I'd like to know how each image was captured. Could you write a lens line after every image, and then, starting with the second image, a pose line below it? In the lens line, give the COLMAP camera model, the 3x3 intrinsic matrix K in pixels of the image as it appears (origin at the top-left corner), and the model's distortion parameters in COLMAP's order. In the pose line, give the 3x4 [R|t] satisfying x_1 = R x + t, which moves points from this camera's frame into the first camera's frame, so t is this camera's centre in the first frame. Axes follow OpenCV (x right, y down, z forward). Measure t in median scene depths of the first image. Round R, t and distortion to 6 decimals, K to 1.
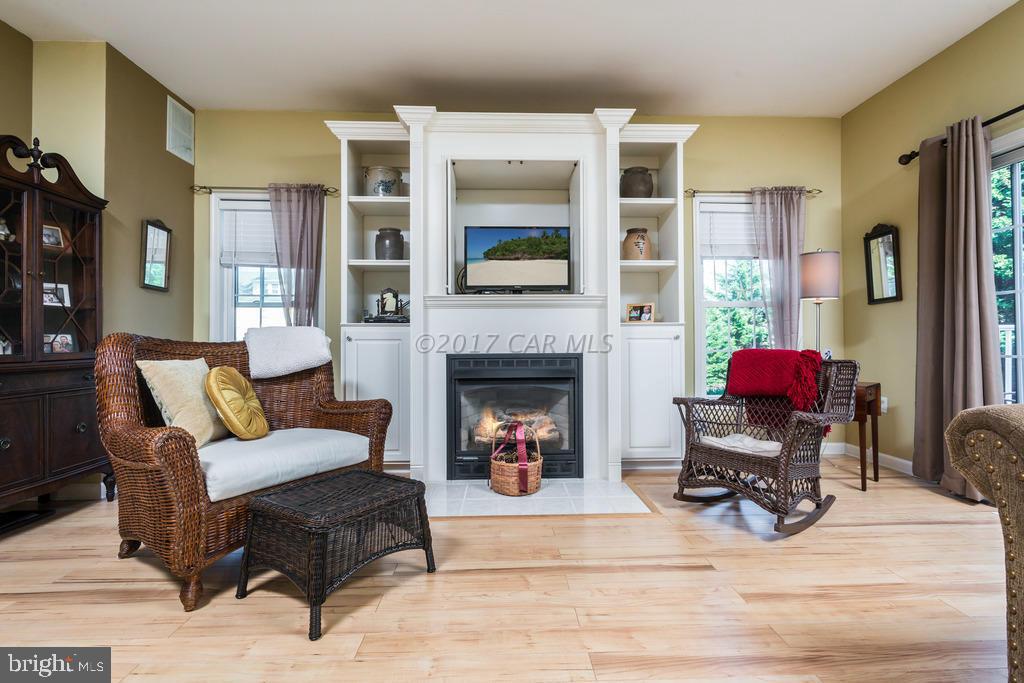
lens RADIAL K [[488.0, 0, 512.4], [0, 488.0, 332.3], [0, 0, 1]] dist [0.005155, 0.000155]
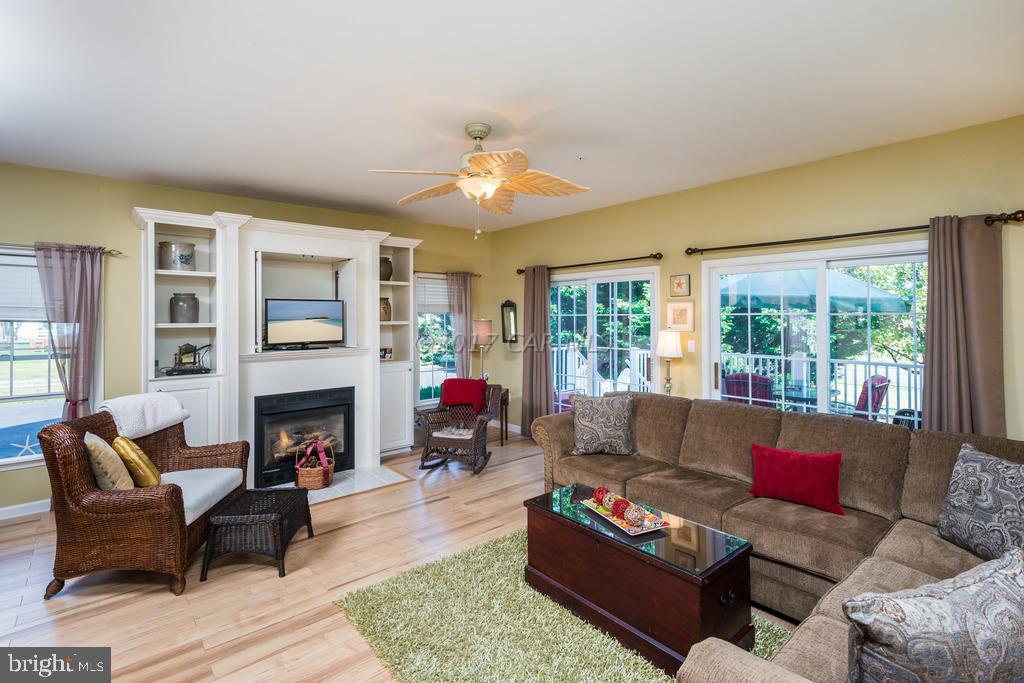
lens RADIAL K [[476.0, 0, 516.1], [0, 476.0, 313.5], [0, 0, 1]] dist [0.000717, -0.000166]
pose [[0.780607, 0.004666, 0.625005, -0.388004], [-0.008495, 0.999959, 0.003145, -0.191756], [-0.624965, -0.007764, 0.780614, -0.465865]]
